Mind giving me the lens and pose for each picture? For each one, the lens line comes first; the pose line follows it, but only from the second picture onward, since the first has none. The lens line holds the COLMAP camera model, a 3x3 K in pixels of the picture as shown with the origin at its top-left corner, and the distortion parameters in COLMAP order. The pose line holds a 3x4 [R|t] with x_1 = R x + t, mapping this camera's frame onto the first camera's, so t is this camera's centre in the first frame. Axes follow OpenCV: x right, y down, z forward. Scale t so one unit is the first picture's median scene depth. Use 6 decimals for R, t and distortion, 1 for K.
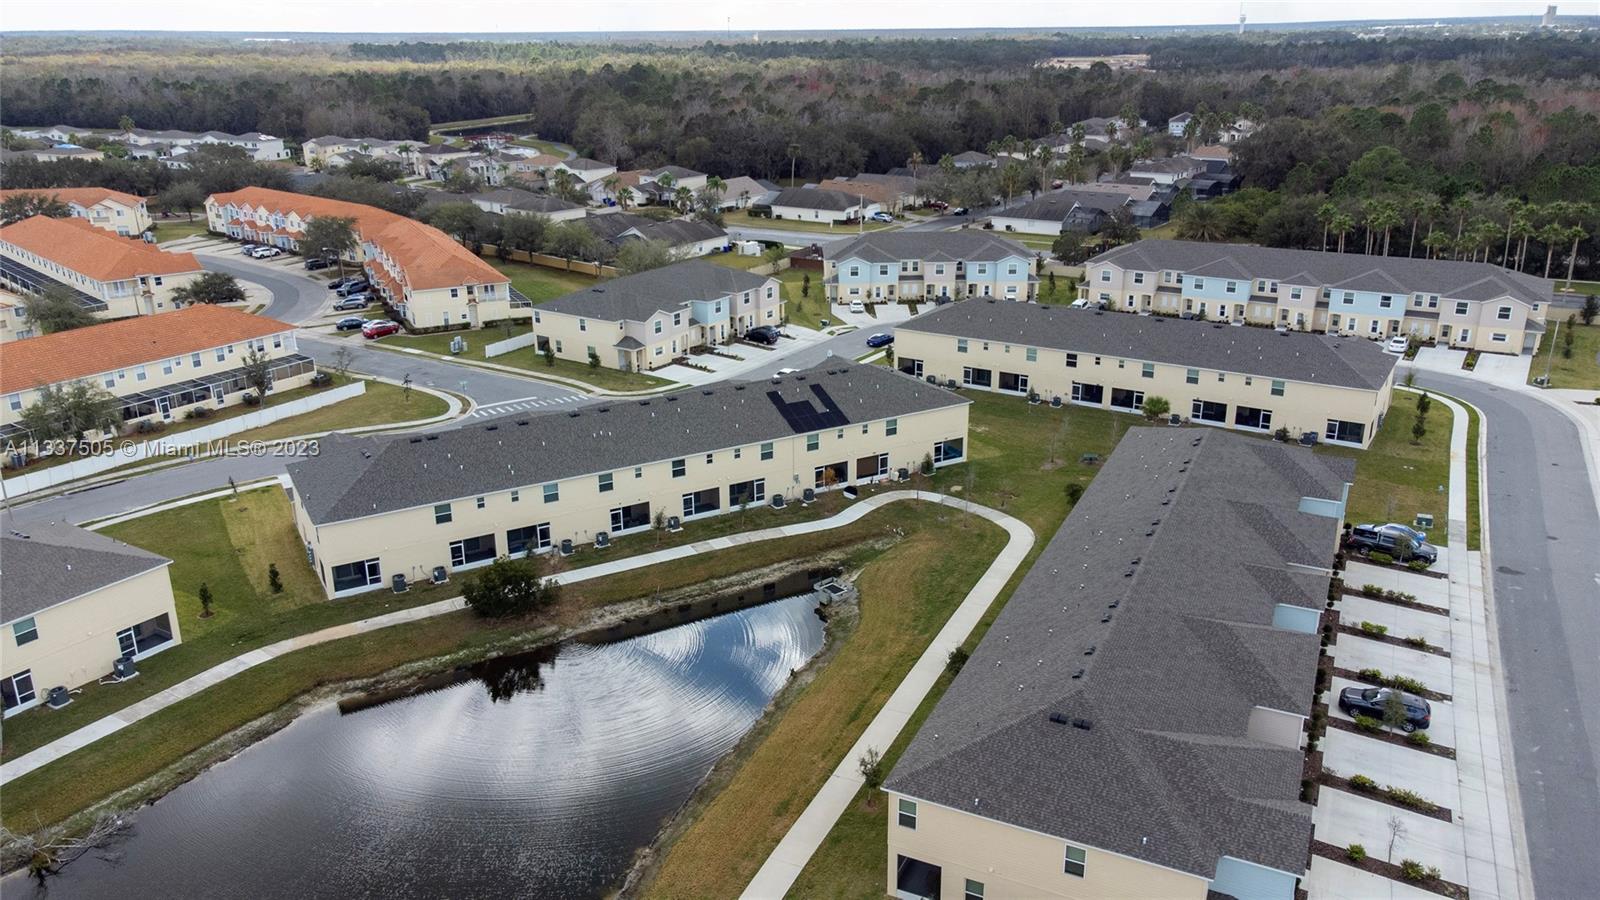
lens RADIAL K [[1197.1, 0, 797.2], [0, 1197.1, 441.2], [0, 0, 1]] dist [0.027068, 0.047772]
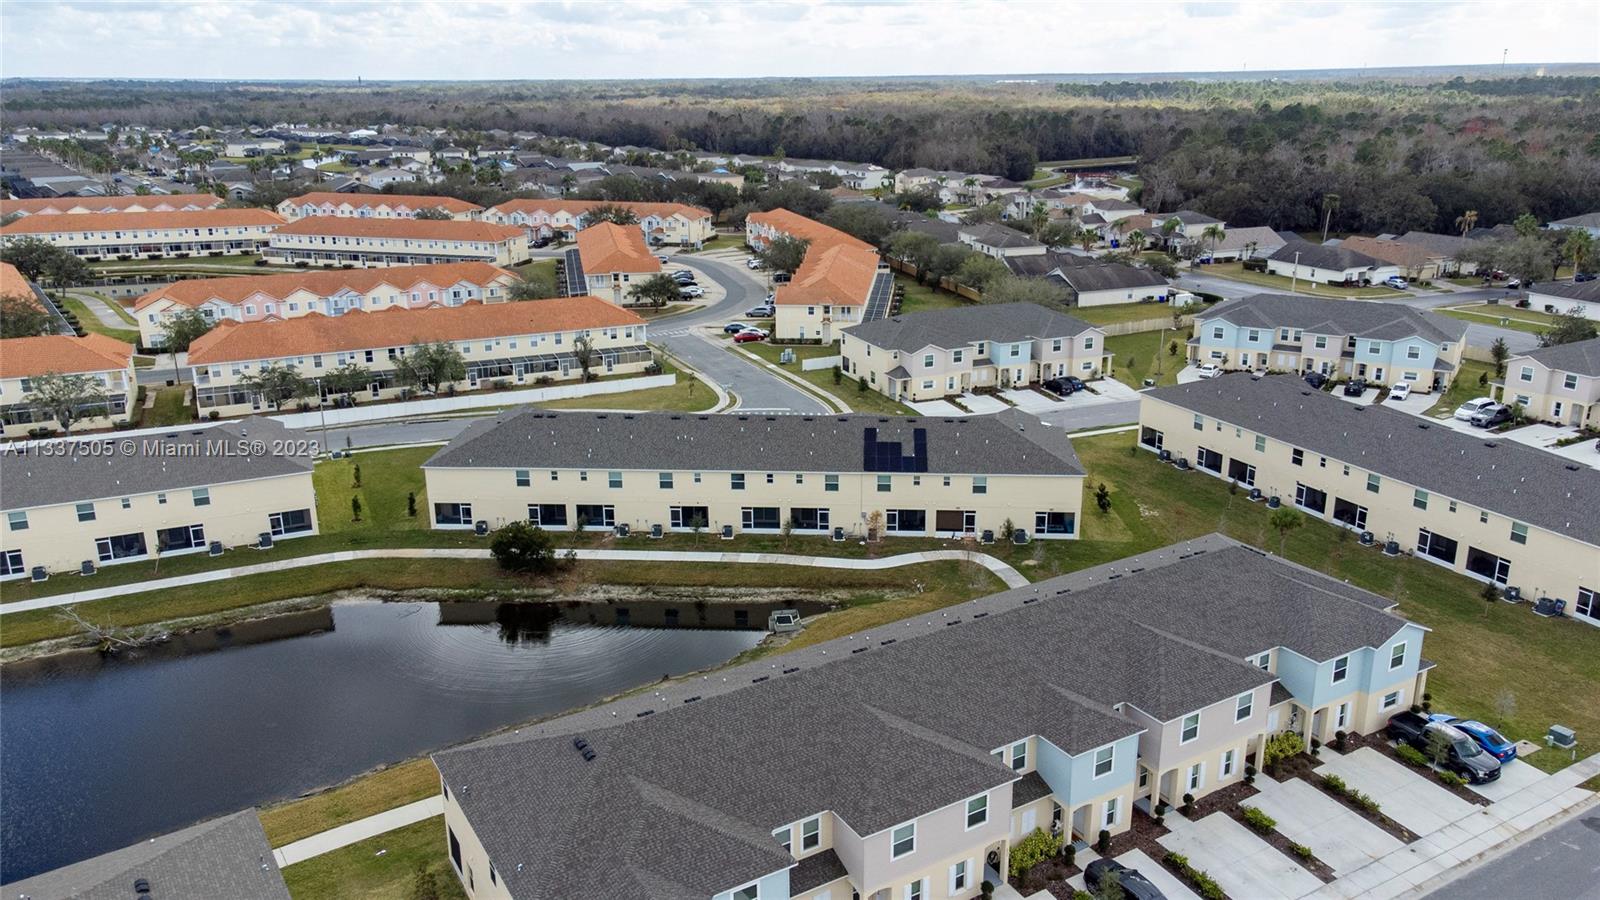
lens RADIAL K [[1198.4, 0, 797.5], [0, 1198.4, 437.1], [0, 0, 1]] dist [0.043043, 0.003624]
pose [[0.836202, 0.159582, -0.524690, 0.395257], [-0.176967, 0.984065, 0.017265, -0.034775], [0.519084, 0.078416, 0.851118, 0.093525]]
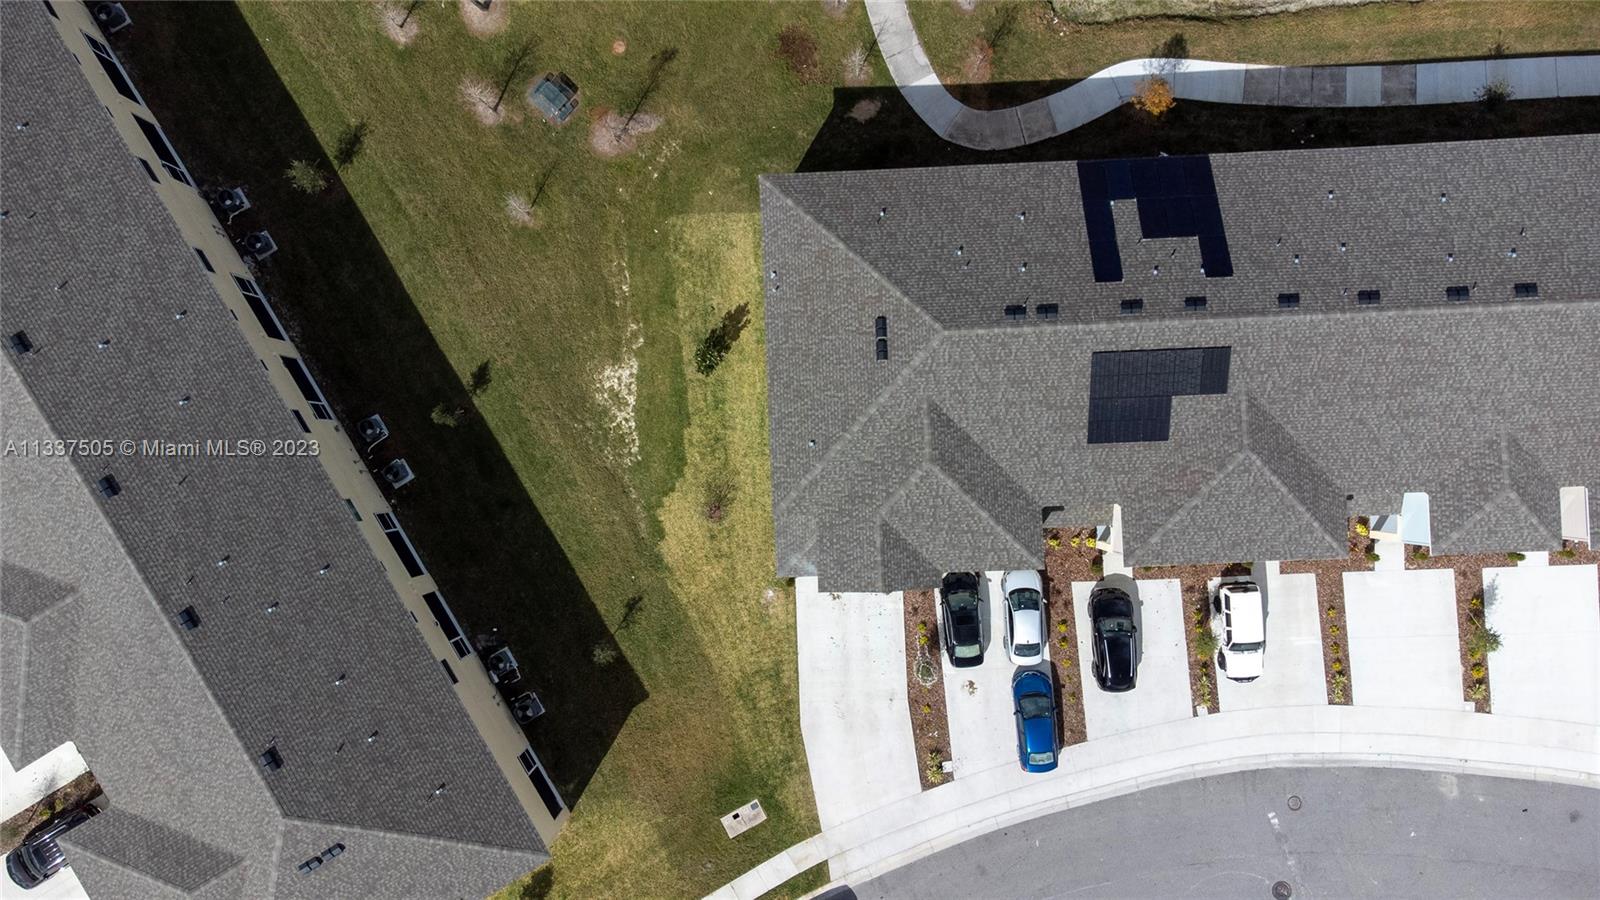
lens RADIAL K [[1198.4, 0, 797.5], [0, 1198.4, 437.1], [0, 0, 1]] dist [0.043043, 0.003624]
pose [[-0.890254, -0.454924, 0.022177, 0.071092], [0.162388, -0.271537, 0.948629, -0.445290], [-0.425532, 0.848123, 0.315612, 0.841678]]
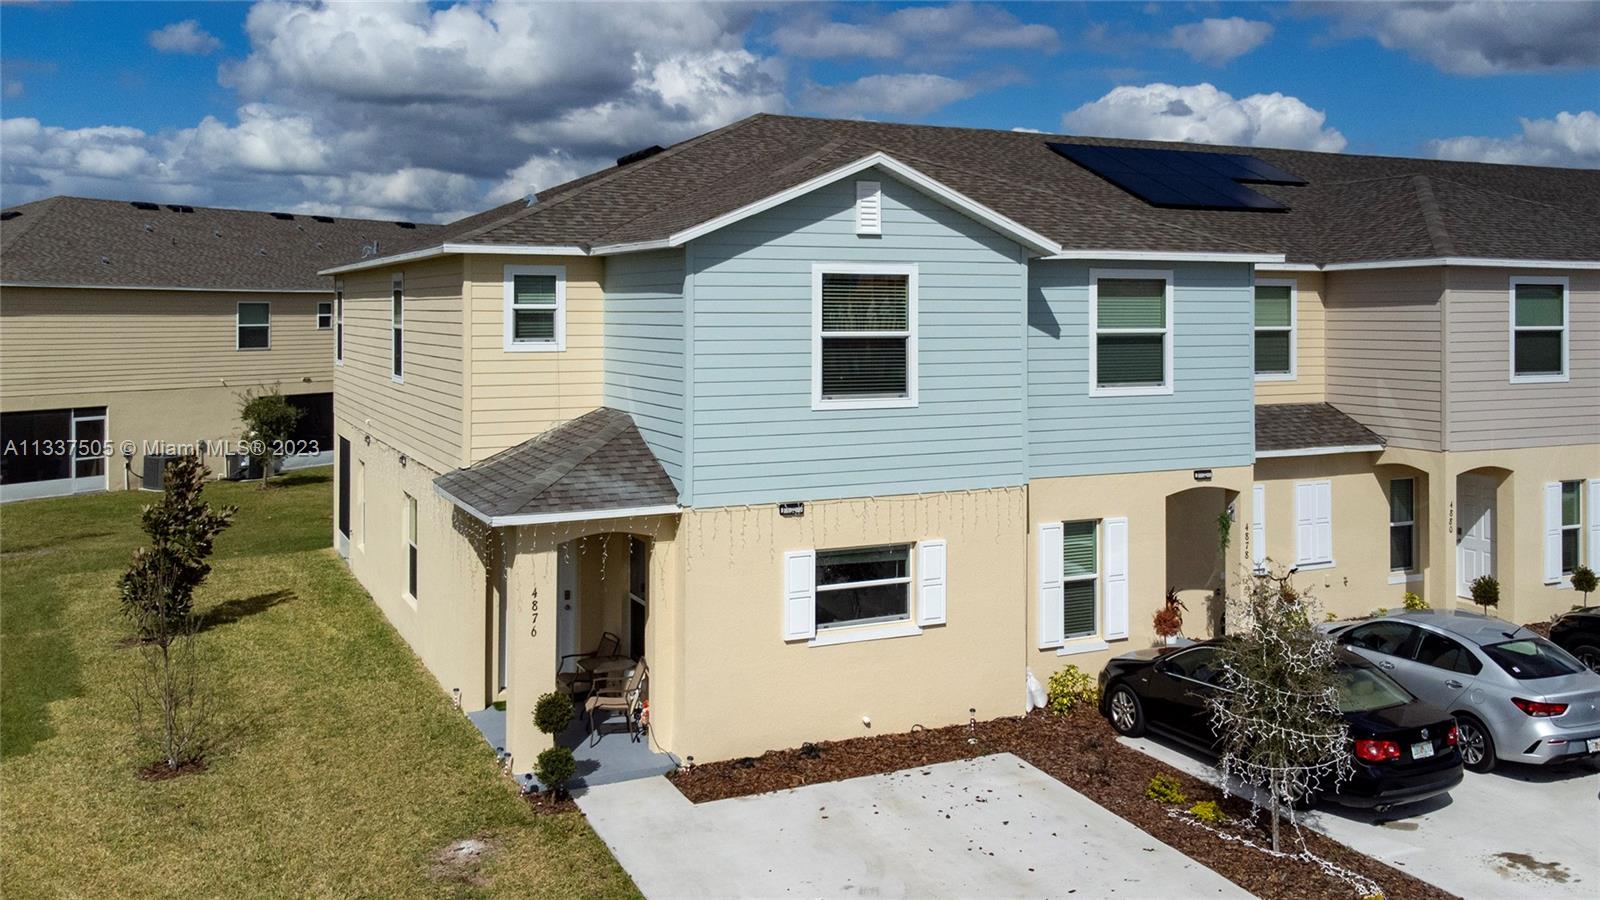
lens RADIAL K [[1420.8, 0, 887.6], [0, 1420.8, 289.2], [0, 0, 1]] dist [0.019417, -0.003265]
pose [[-0.999525, 0.006548, 0.030126, 0.026052], [0.015648, 0.949708, 0.312745, -0.103259], [-0.026563, 0.313068, -0.949359, 1.136115]]
